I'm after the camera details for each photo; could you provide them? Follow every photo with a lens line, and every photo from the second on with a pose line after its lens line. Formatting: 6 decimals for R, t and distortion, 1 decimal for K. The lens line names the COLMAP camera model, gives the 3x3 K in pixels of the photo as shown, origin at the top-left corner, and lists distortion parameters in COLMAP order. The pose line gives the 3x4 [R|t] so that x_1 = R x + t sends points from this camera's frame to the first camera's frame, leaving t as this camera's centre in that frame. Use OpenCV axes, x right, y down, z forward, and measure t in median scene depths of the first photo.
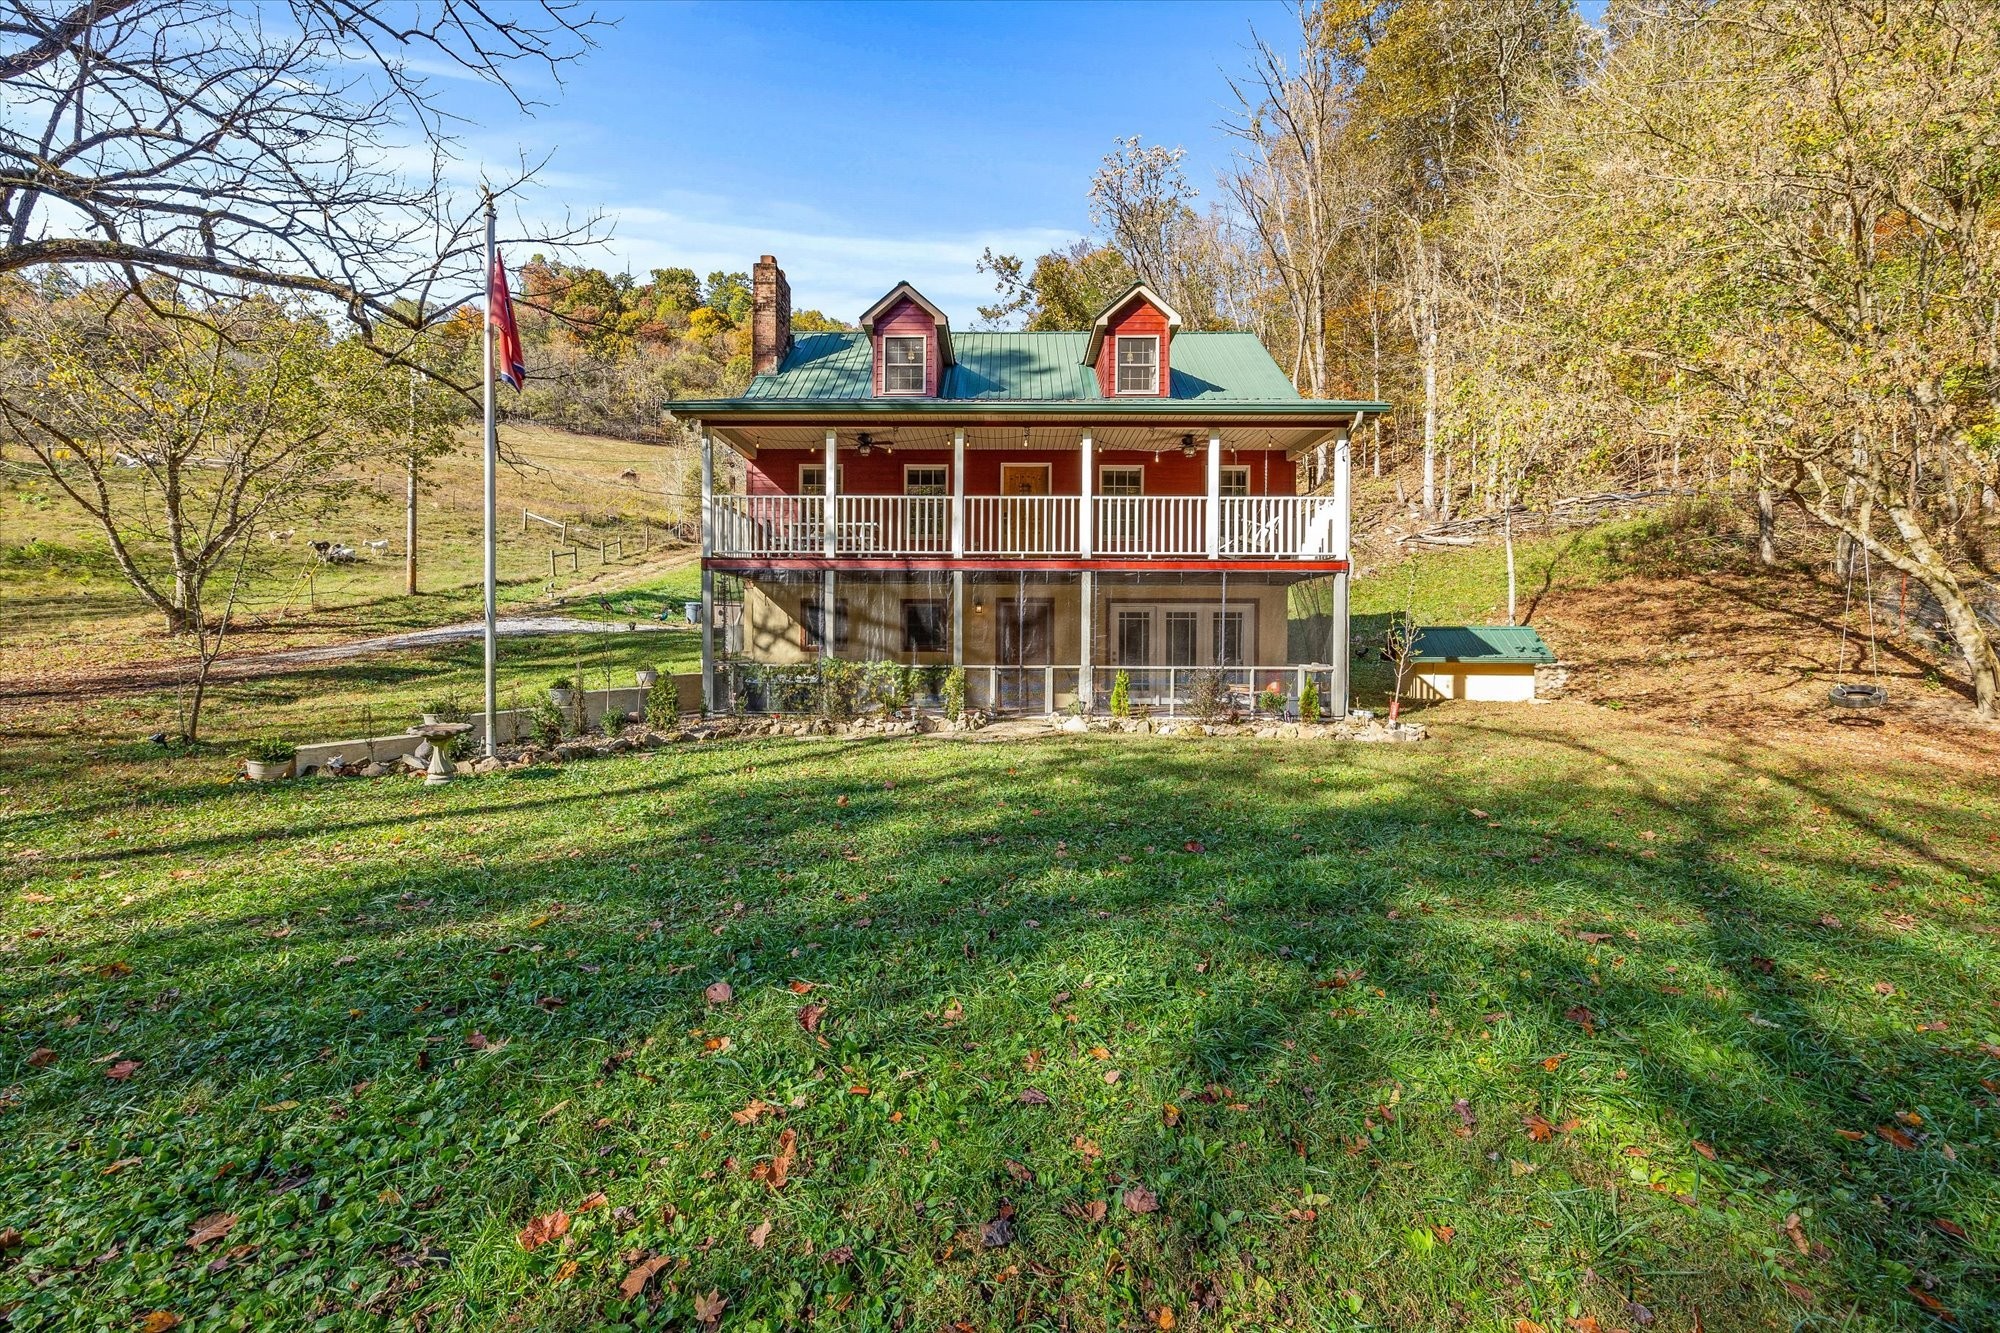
lens RADIAL K [[757.0, 0, 996.1], [0, 757.0, 650.0], [0, 0, 1]] dist [-0.001027, -0.000018]
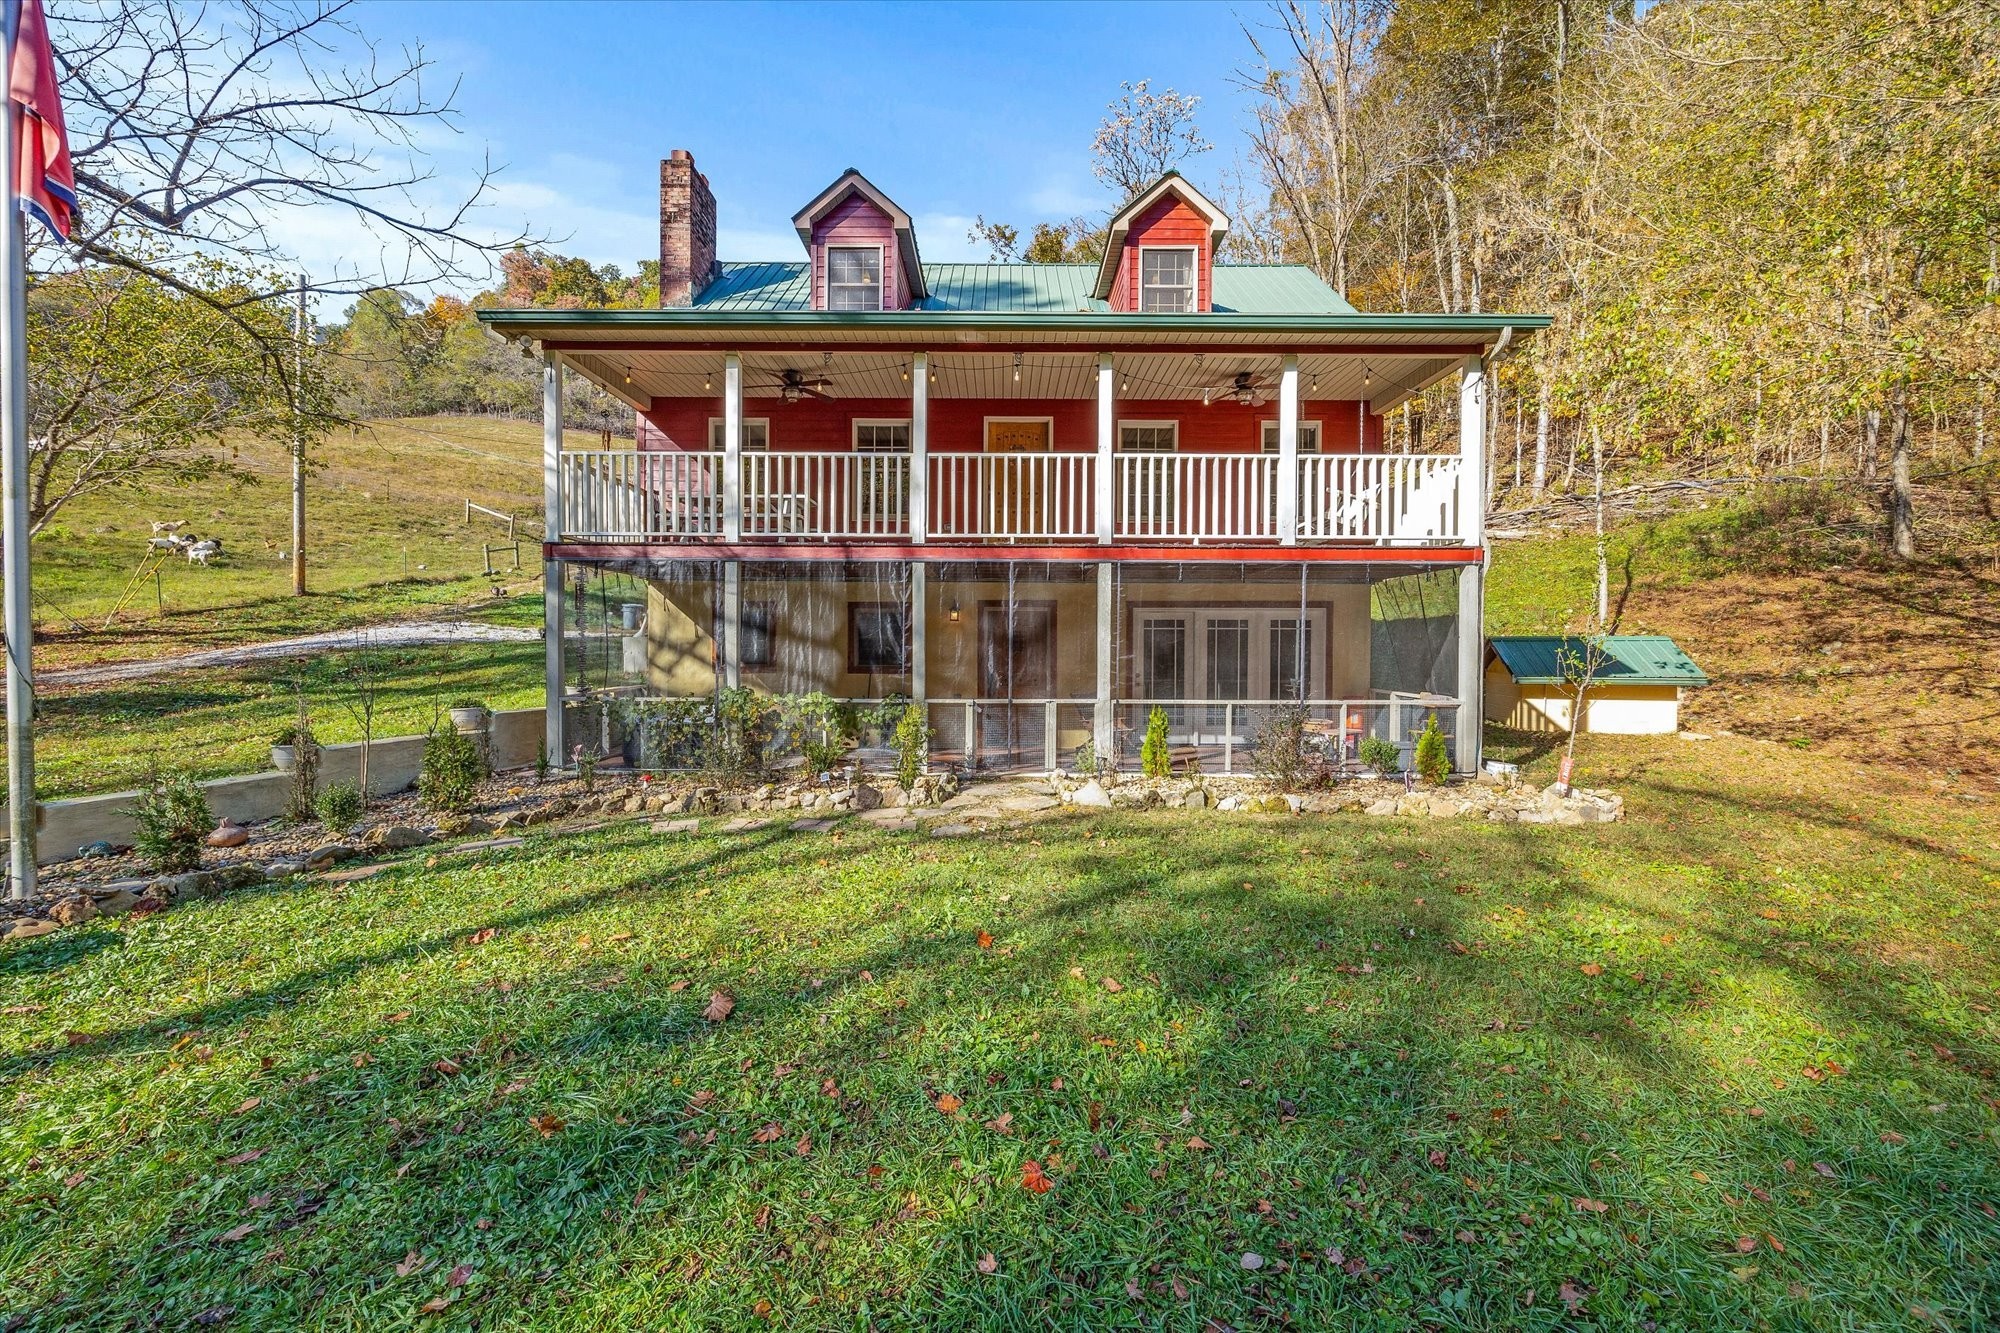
lens RADIAL K [[759.0, 0, 1000.0], [0, 759.0, 666.5], [0, 0, 1]] dist [0.000216, 0.000028]
pose [[0.999946, -0.001258, 0.010362, 0.014706], [0.001031, 0.999759, 0.021947, -0.022084], [-0.010387, -0.021935, 0.999705, 0.277853]]
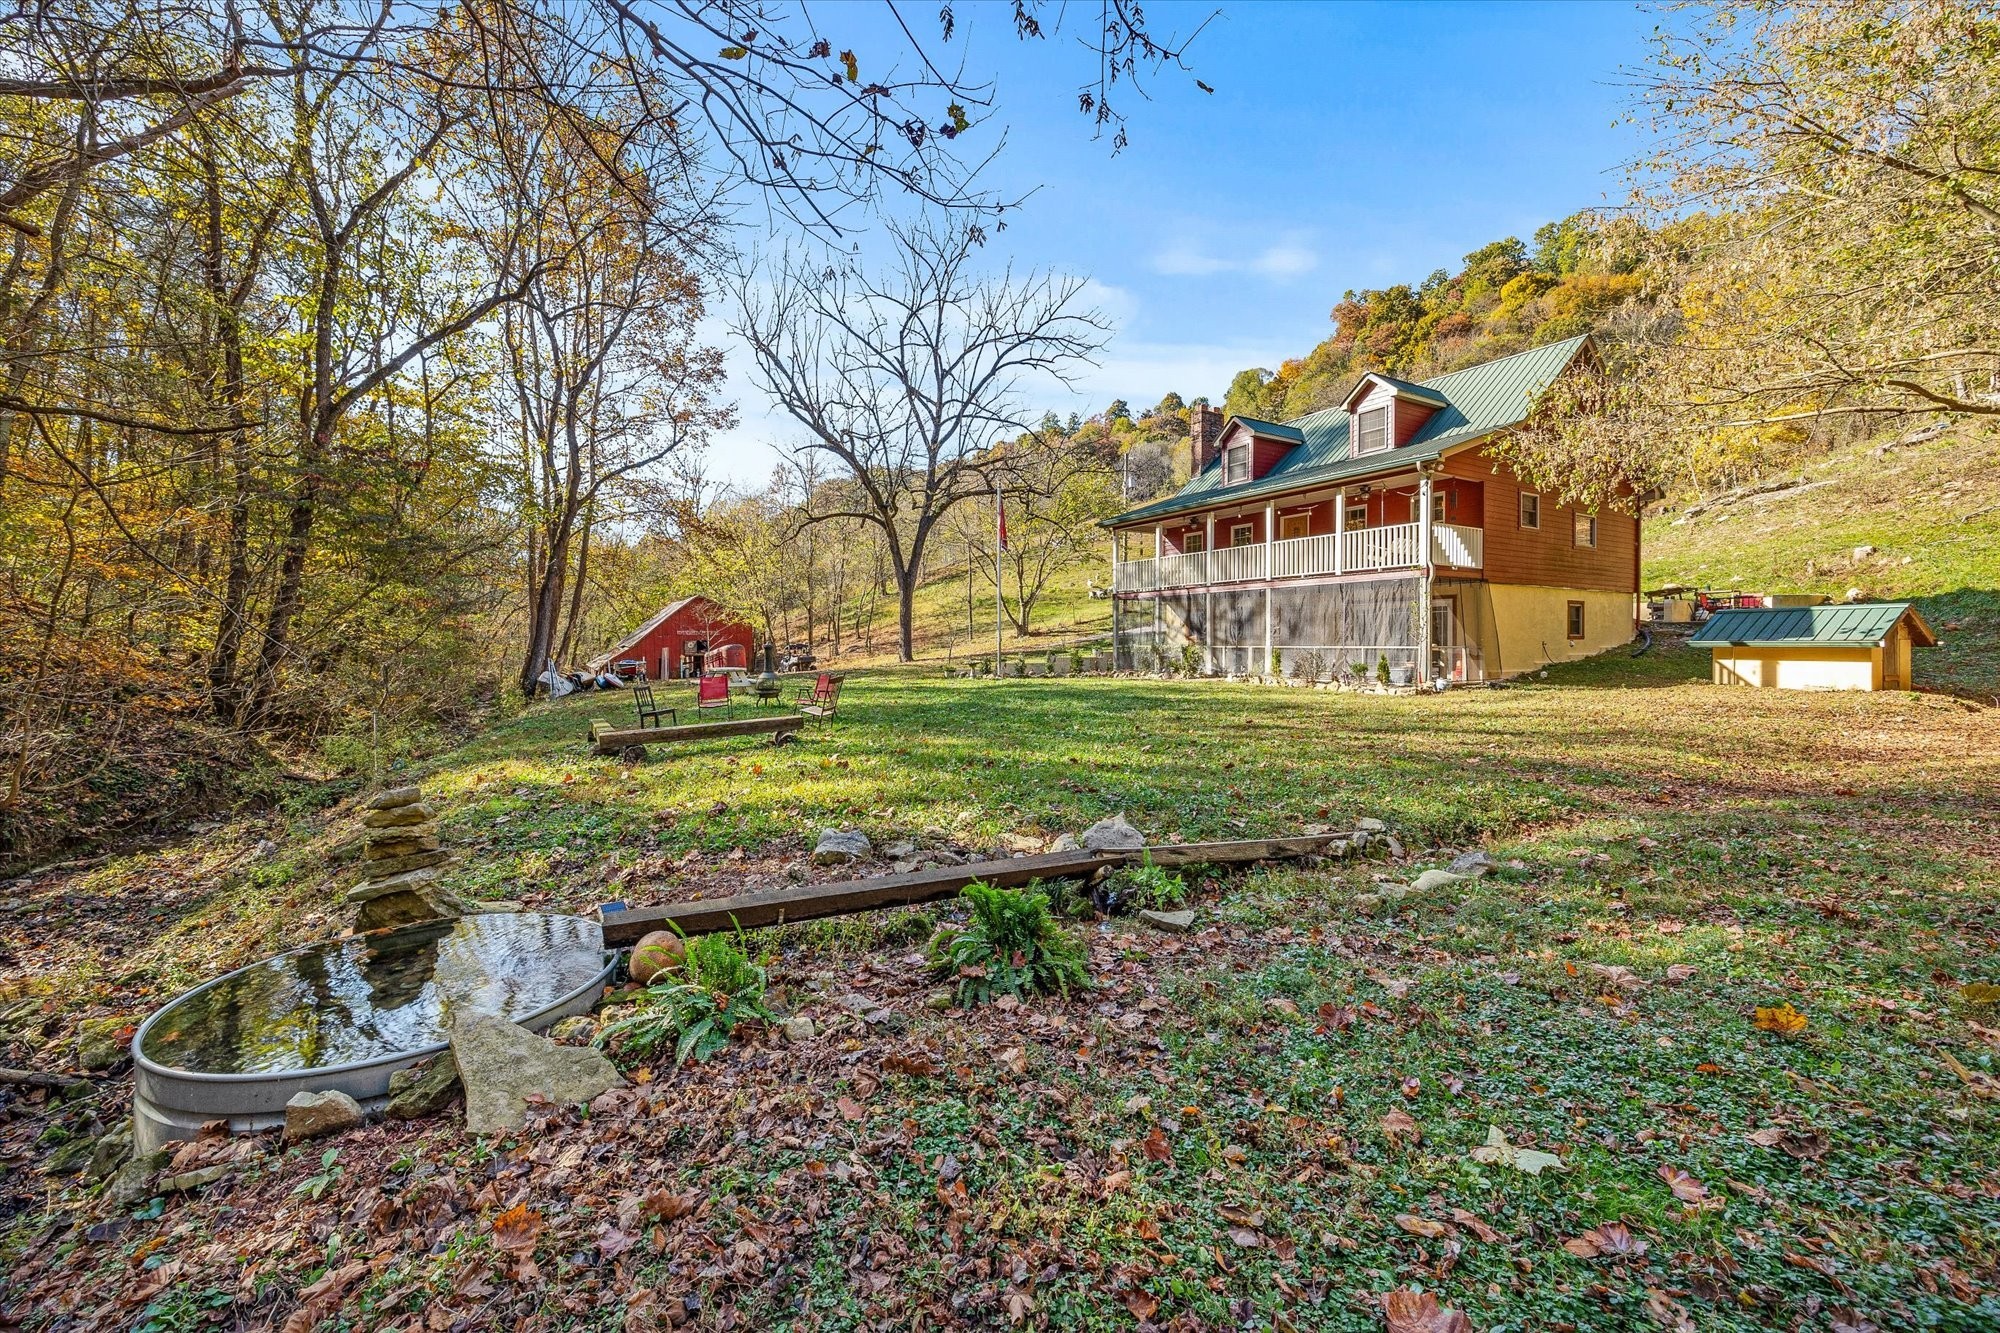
lens RADIAL K [[757.0, 0, 996.1], [0, 757.0, 650.0], [0, 0, 1]] dist [-0.001027, -0.000018]
pose [[0.542141, 0.001213, -0.840287, 1.045593], [-0.006903, 0.999972, -0.003011, 0.035557], [0.840259, 0.007433, 0.542134, -0.337817]]
